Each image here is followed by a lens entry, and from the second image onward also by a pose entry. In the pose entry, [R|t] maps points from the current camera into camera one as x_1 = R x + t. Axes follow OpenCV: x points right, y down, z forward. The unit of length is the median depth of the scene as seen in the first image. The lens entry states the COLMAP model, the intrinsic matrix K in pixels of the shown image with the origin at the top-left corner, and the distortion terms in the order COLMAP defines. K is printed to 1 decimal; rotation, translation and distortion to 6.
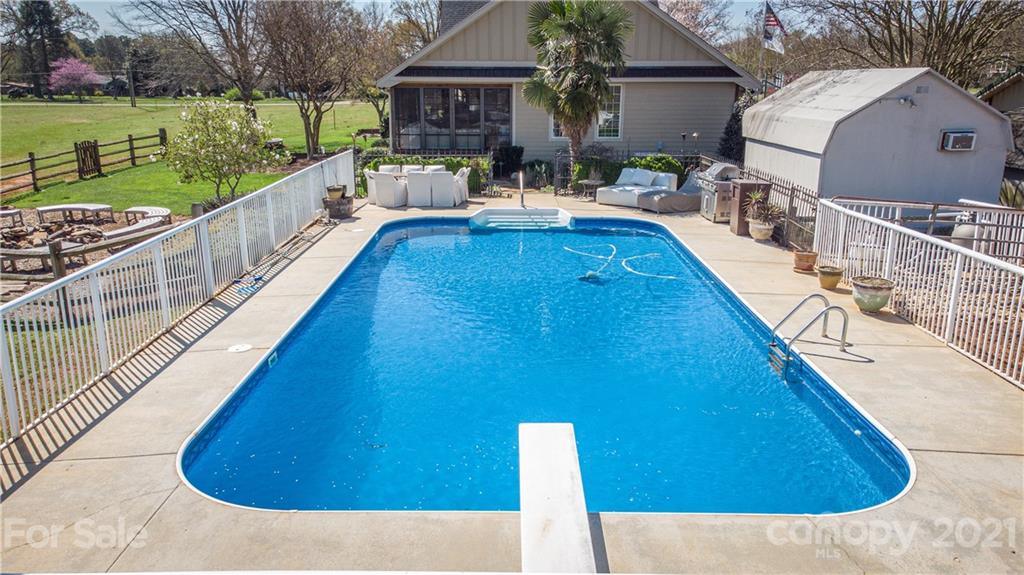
lens RADIAL K [[762.4, 0, 504.6], [0, 762.4, 282.7], [0, 0, 1]] dist [0.039678, 0.000998]
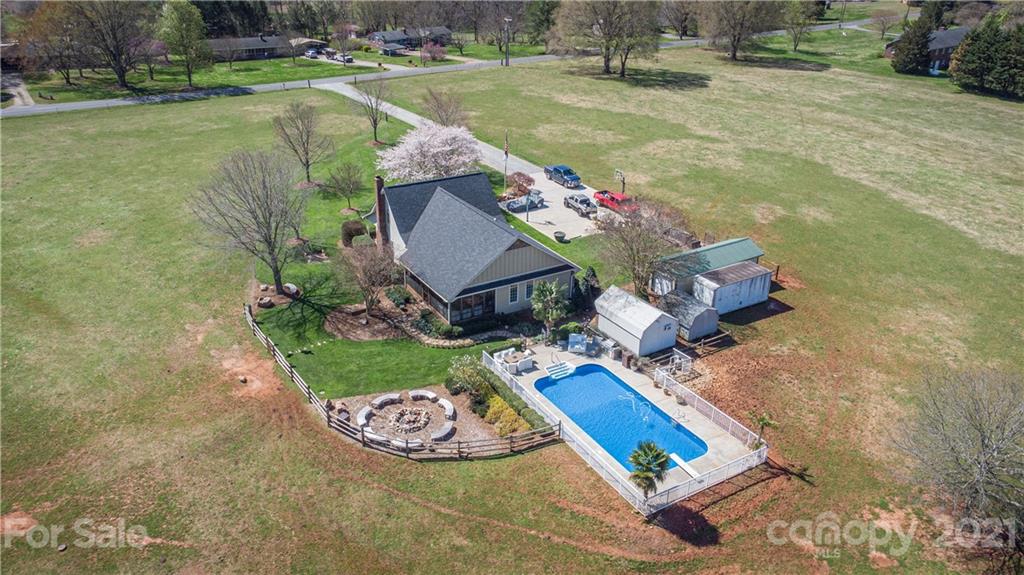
lens RADIAL K [[762.4, 0, 504.6], [0, 762.4, 282.7], [0, 0, 1]] dist [0.039678, 0.000998]
pose [[0.855001, -0.218329, 0.470431, -1.384152], [0.127351, 0.967683, 0.217648, -1.008109], [-0.502747, -0.126179, 0.855175, -1.349271]]
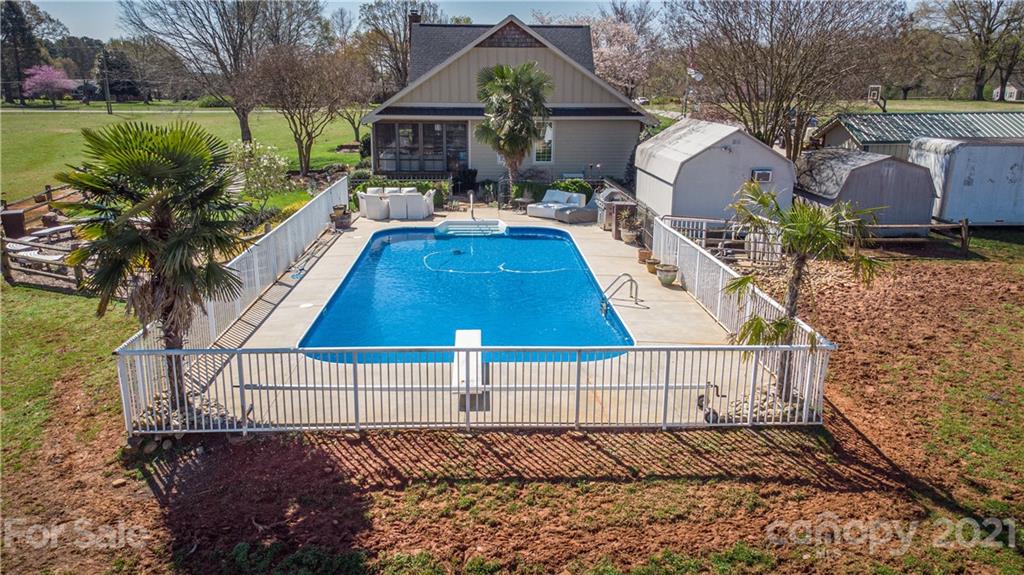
lens RADIAL K [[762.4, 0, 504.6], [0, 762.4, 282.7], [0, 0, 1]] dist [0.039678, 0.000998]
pose [[0.999094, -0.008347, 0.041730, 0.020120], [0.008328, 0.999965, 0.000630, 0.014729], [-0.041734, -0.000282, 0.999129, -0.357042]]
